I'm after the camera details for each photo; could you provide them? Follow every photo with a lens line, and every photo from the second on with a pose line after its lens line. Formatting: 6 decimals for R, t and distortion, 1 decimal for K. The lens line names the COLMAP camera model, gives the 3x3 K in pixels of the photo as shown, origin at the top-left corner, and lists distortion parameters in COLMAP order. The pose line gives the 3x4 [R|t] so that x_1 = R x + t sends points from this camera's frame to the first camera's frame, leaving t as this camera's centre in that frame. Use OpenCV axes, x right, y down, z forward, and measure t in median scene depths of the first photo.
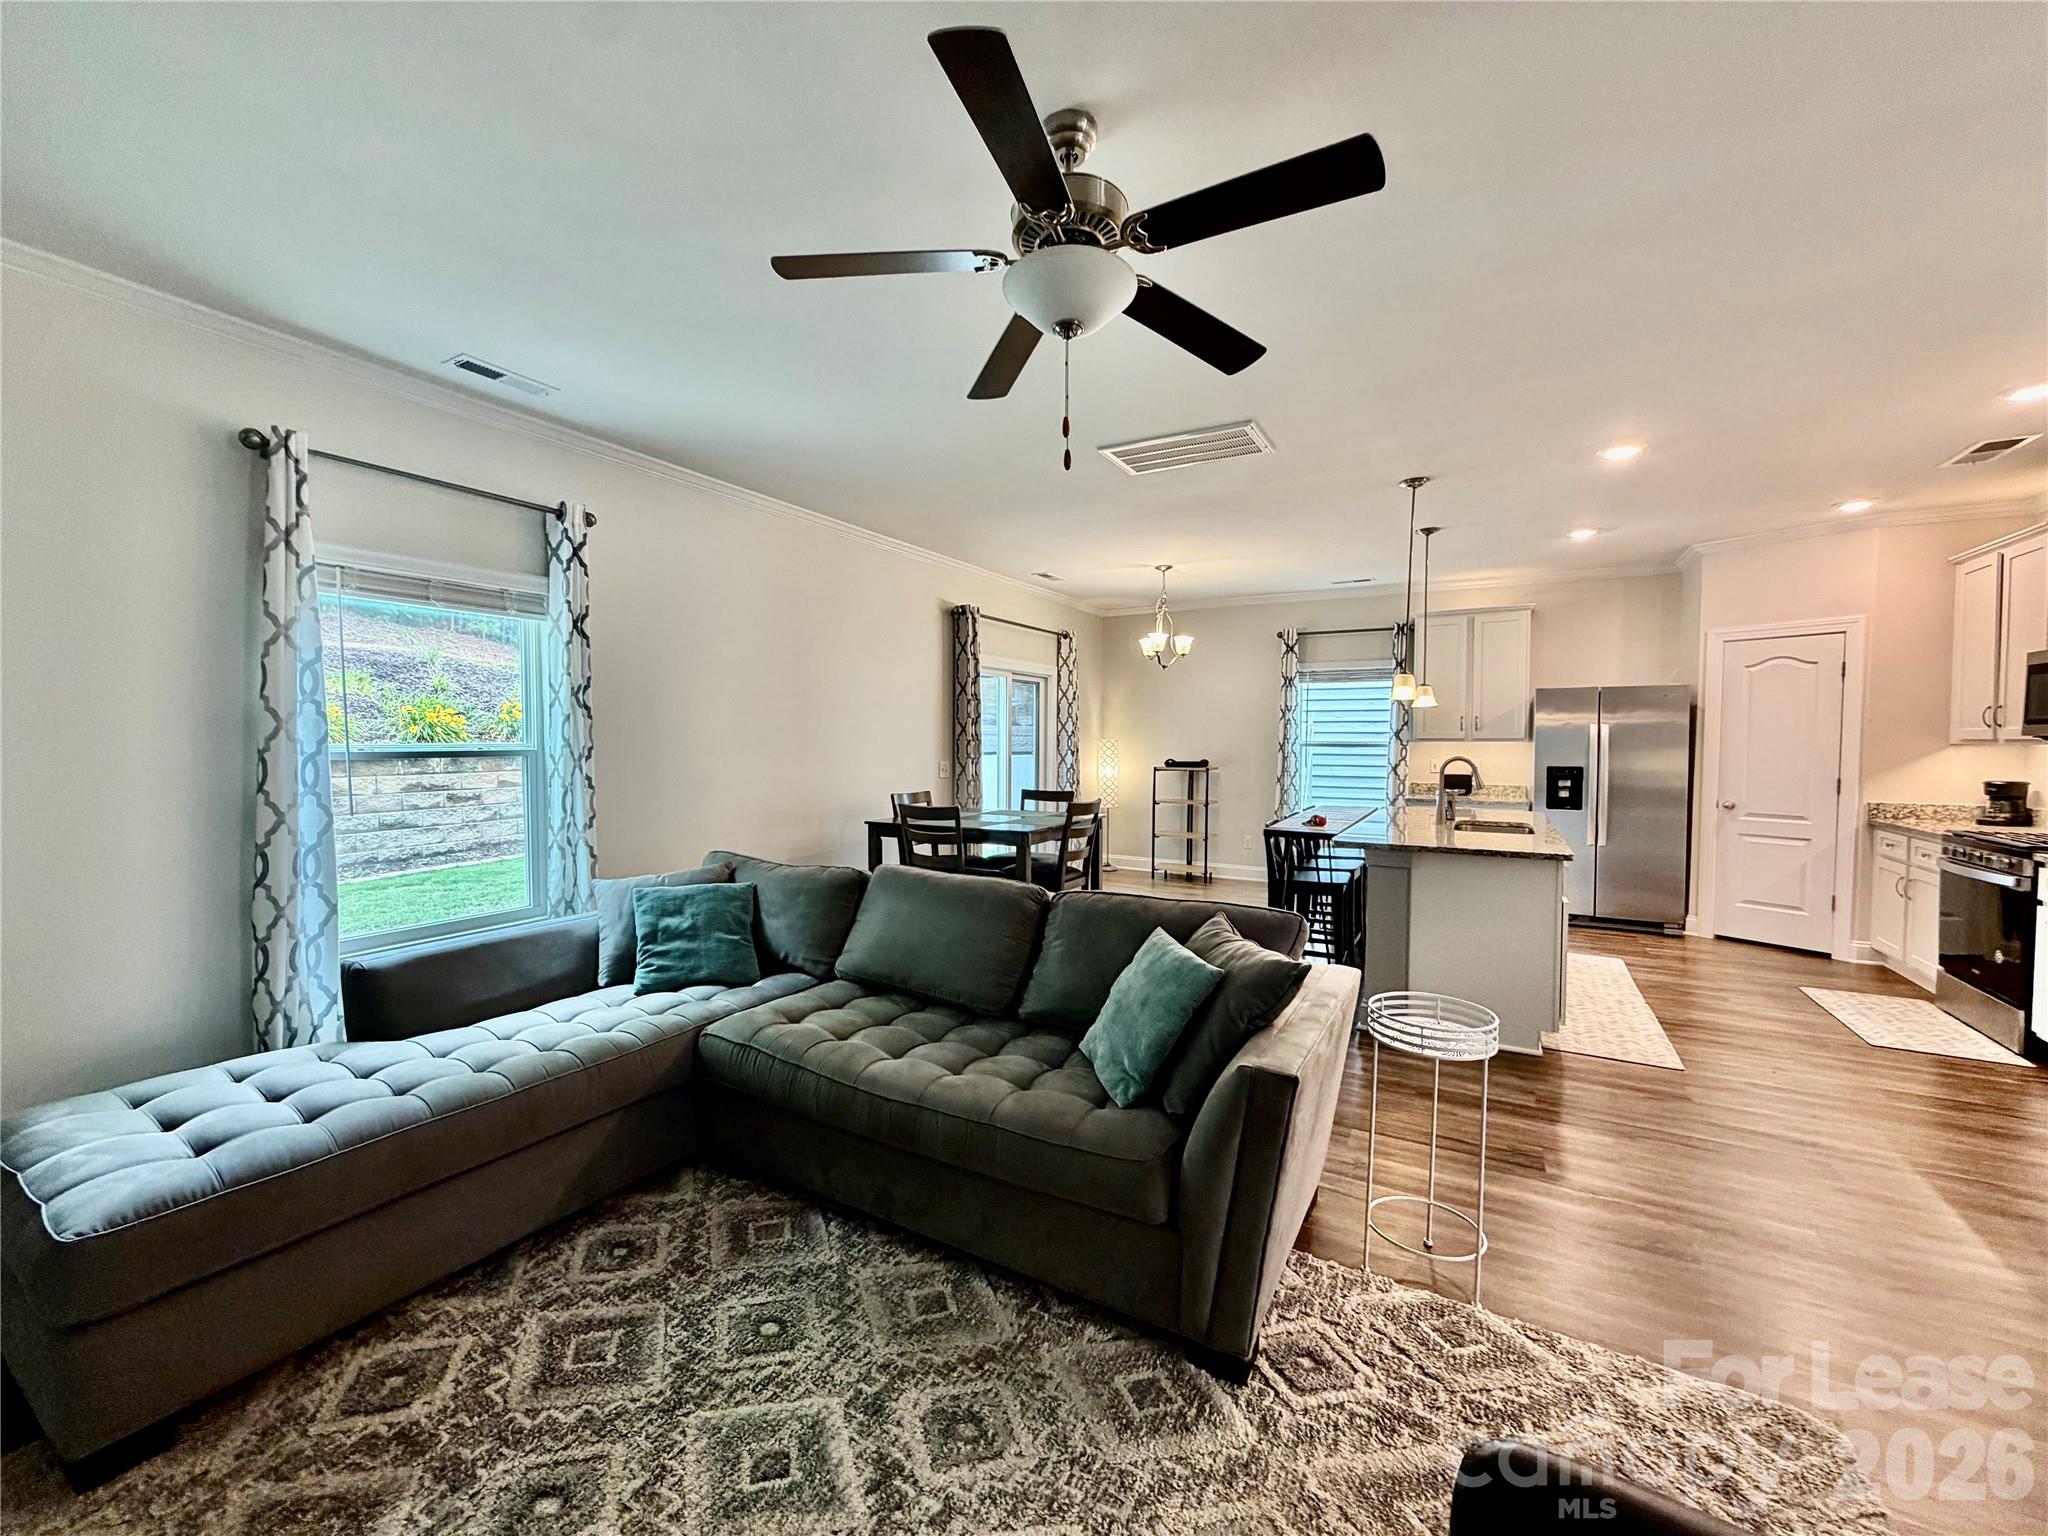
lens RADIAL K [[819.9, 0, 1021.8], [0, 819.9, 768.4], [0, 0, 1]] dist [-0.002840, -0.000430]
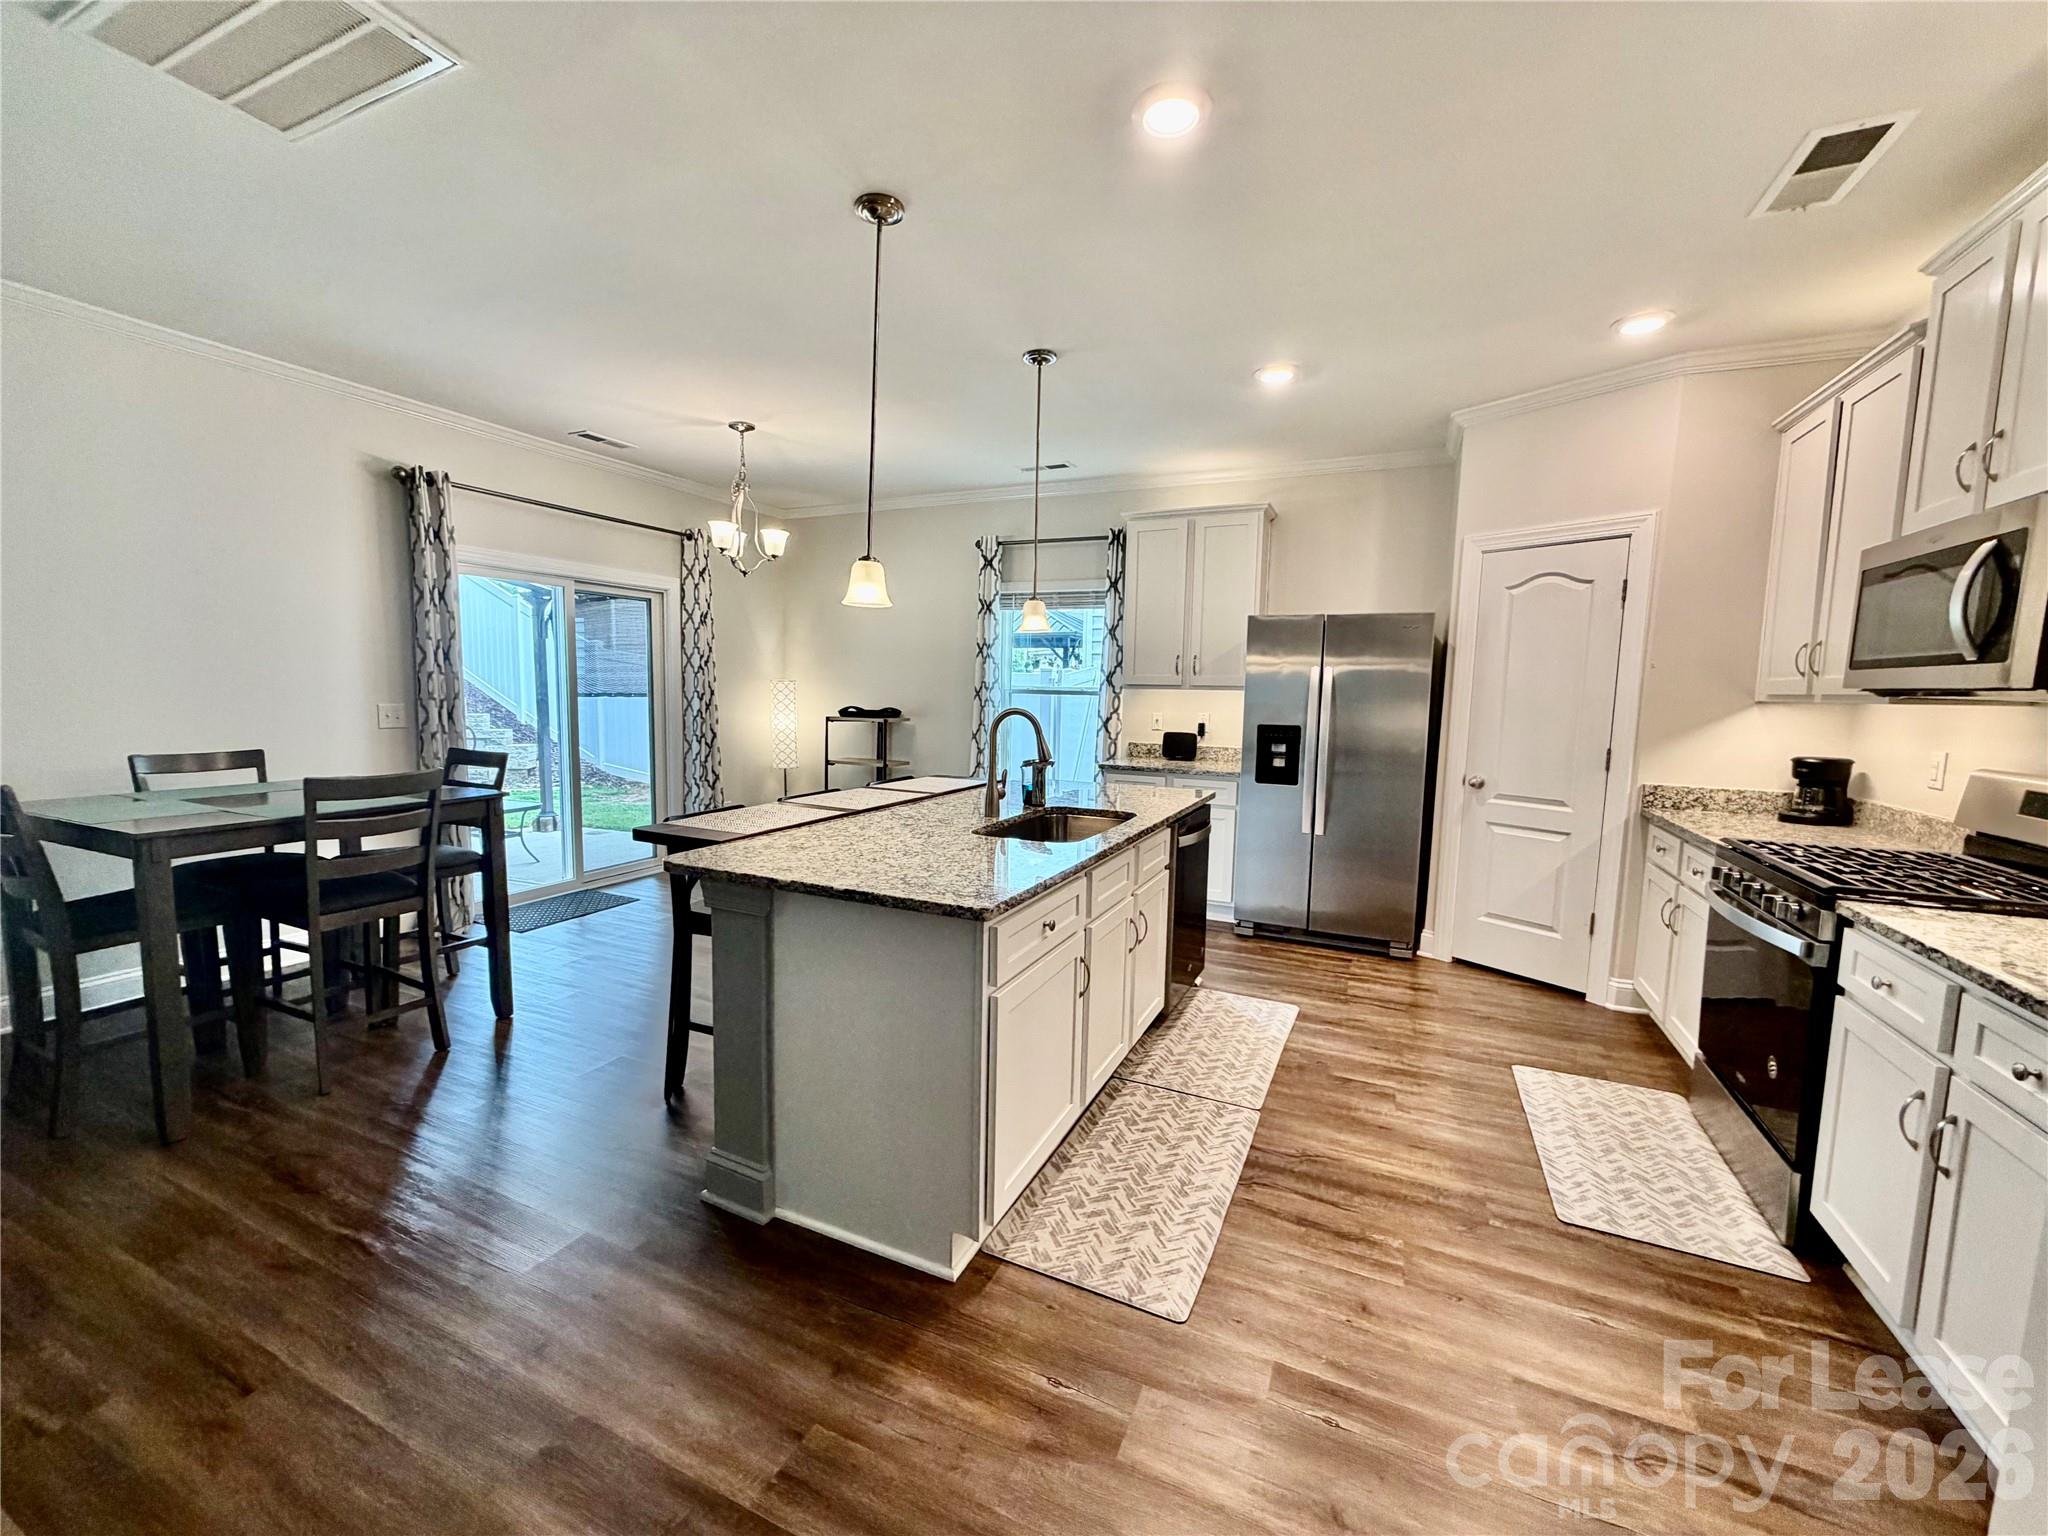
lens RADIAL K [[819.9, 0, 1027.2], [0, 819.9, 767.2], [0, 0, 1]] dist [-0.002840, -0.000430]
pose [[0.996112, 0.010714, 0.087439, 0.397351], [-0.016131, 0.997978, 0.061484, -0.006380], [-0.086604, -0.062656, 0.994271, 0.309994]]
